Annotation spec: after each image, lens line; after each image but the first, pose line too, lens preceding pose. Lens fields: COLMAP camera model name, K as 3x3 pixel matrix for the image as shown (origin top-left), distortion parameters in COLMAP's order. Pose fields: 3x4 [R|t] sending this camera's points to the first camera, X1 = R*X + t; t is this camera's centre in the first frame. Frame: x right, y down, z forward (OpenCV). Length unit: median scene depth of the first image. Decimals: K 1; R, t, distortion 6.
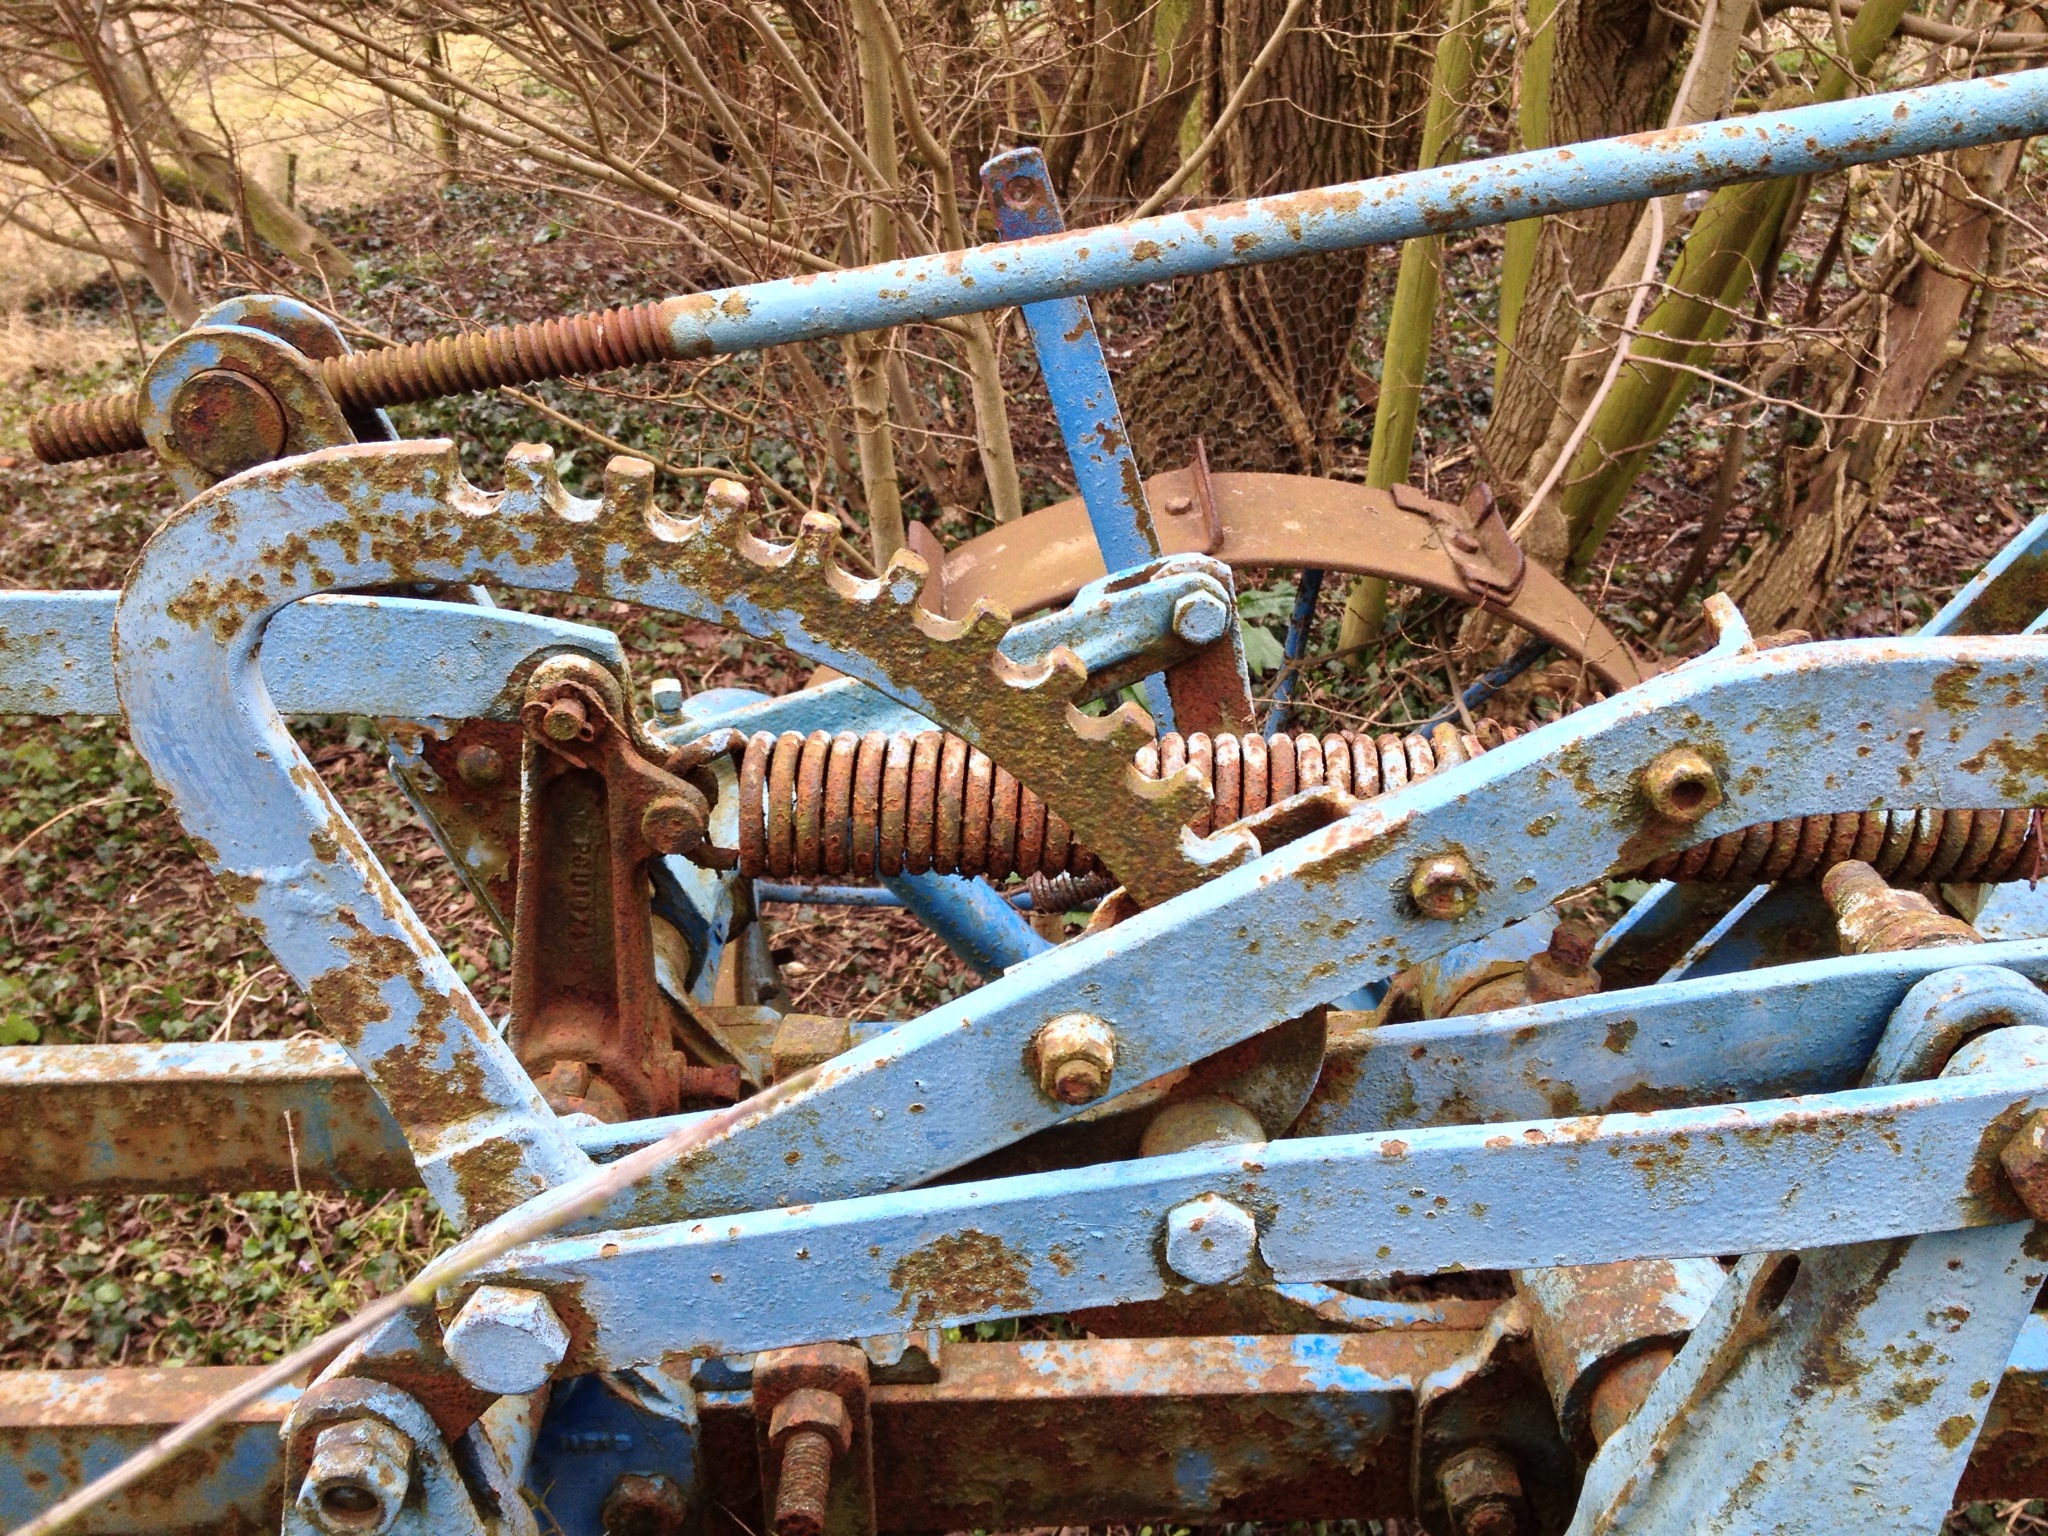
lens RADIAL K [[1920.1, 0, 1017.0], [0, 1920.1, 776.3], [0, 0, 1]] dist [0.127888, -0.316830]
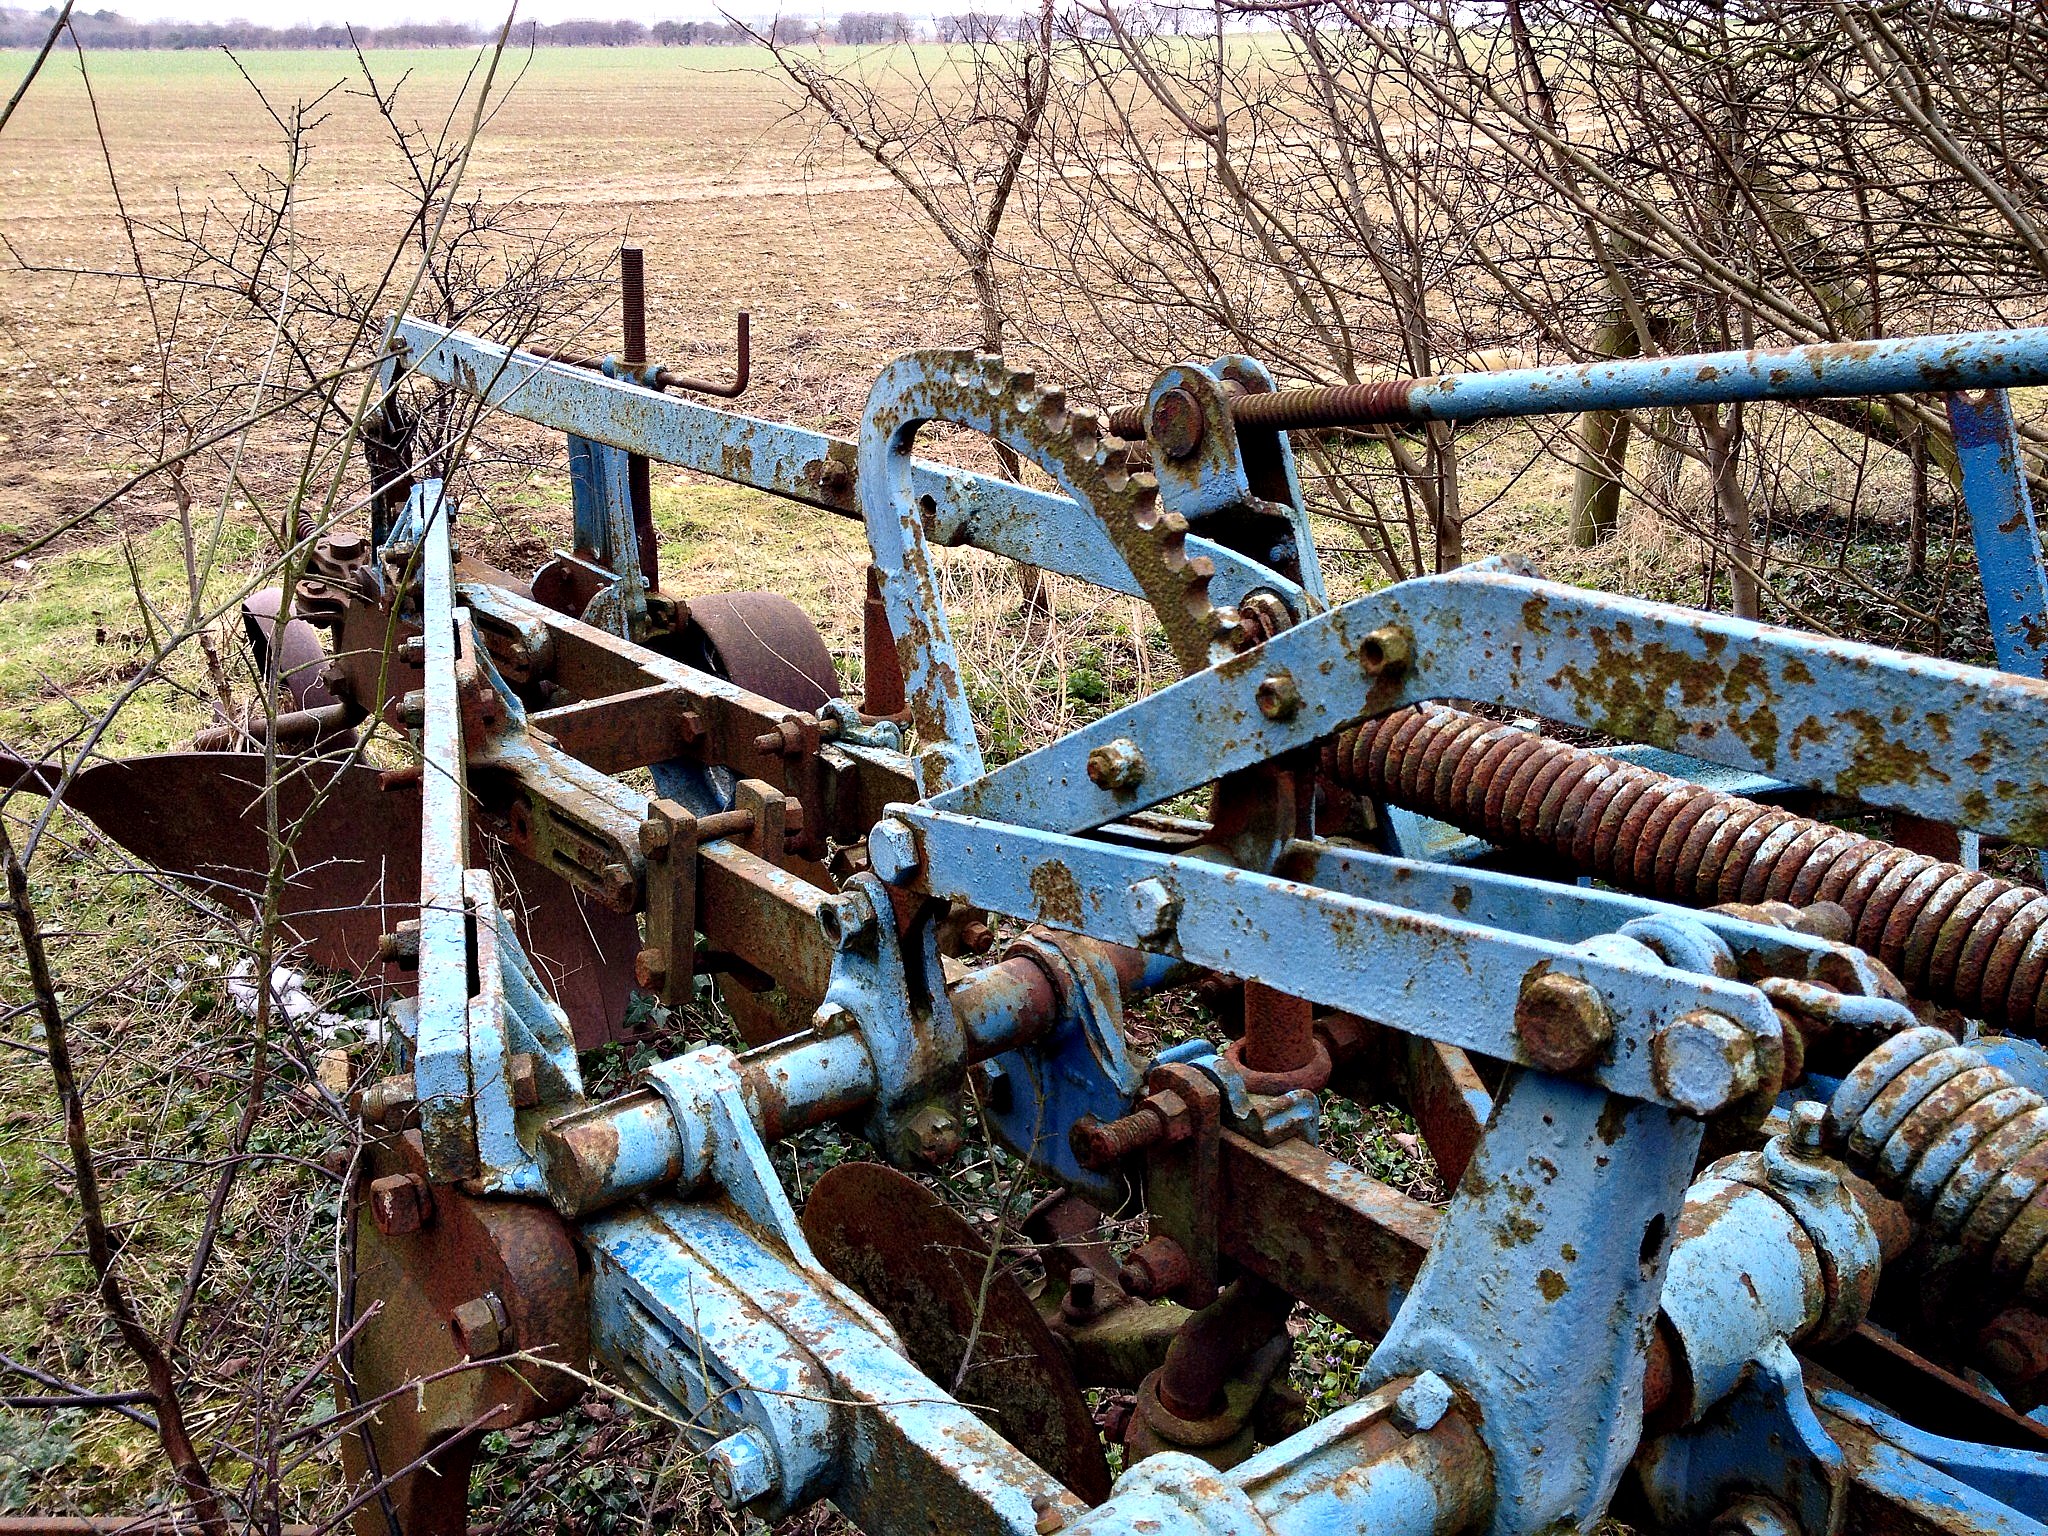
lens RADIAL K [[1898.6, 0, 1022.0], [0, 1898.6, 783.6], [0, 0, 1]] dist [0.135930, -0.309112]
pose [[0.610592, 0.264180, -0.746583, 1.077561], [-0.359406, 0.932486, 0.036022, 0.121377], [0.705695, 0.246332, 0.664316, -0.099604]]
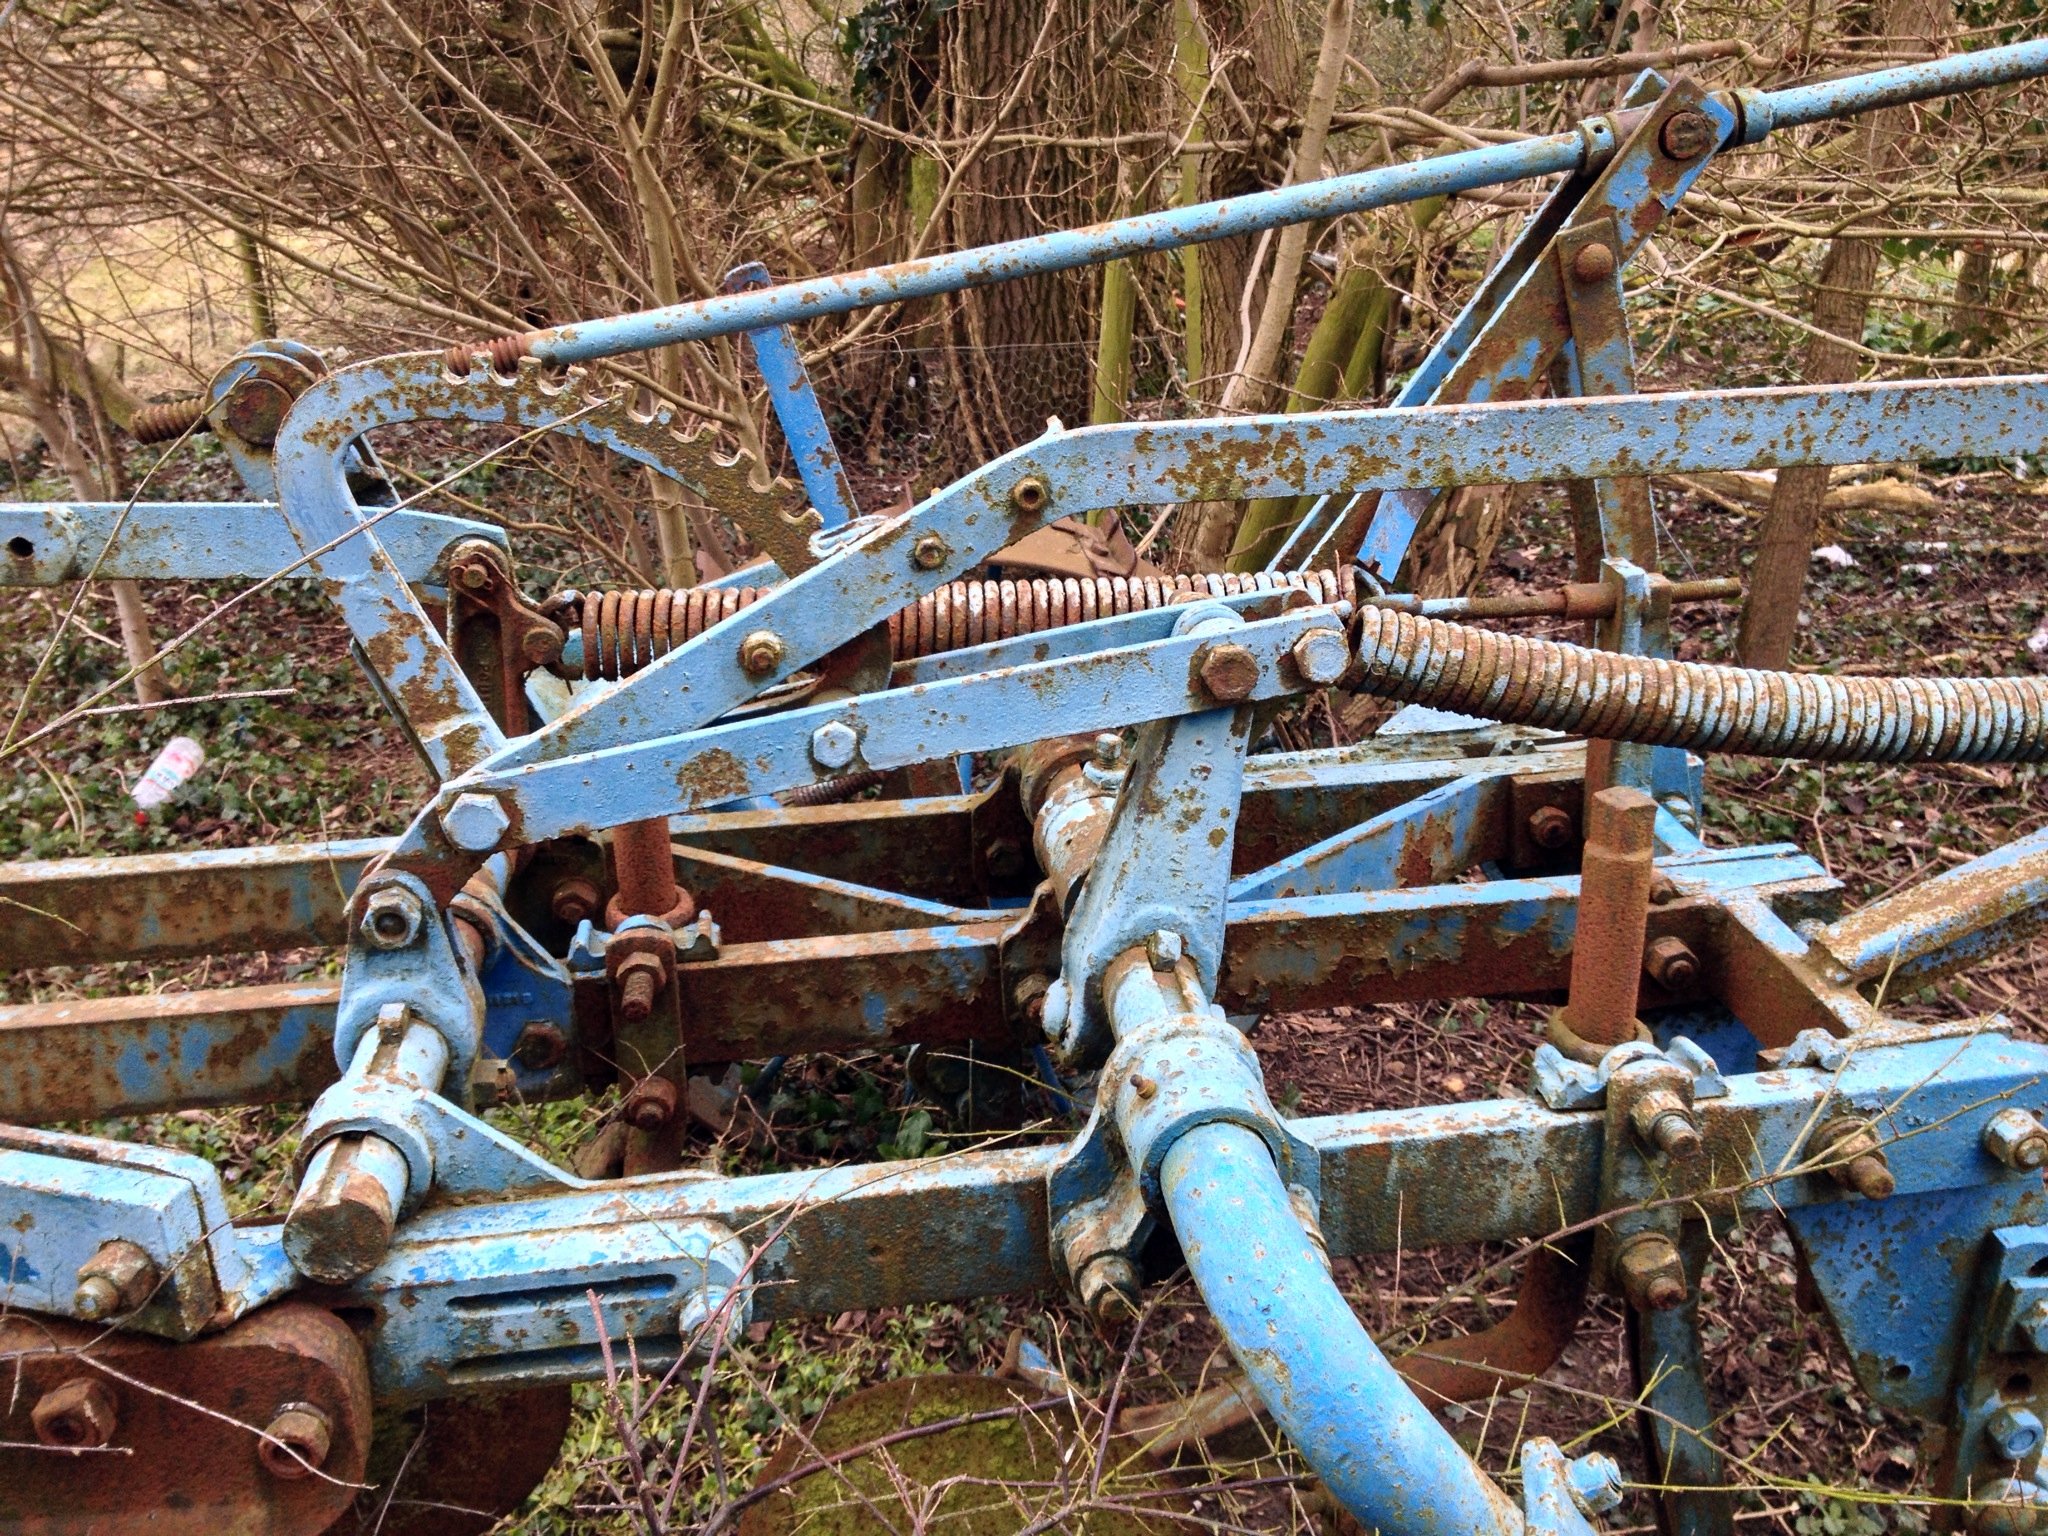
lens RADIAL K [[1898.6, 0, 1022.0], [0, 1898.6, 783.6], [0, 0, 1]] dist [0.135930, -0.309112]
pose [[0.994153, -0.047264, 0.097085, 0.093175], [0.055447, 0.994974, -0.083387, 0.429610], [-0.092656, 0.088282, 0.991777, -0.929686]]
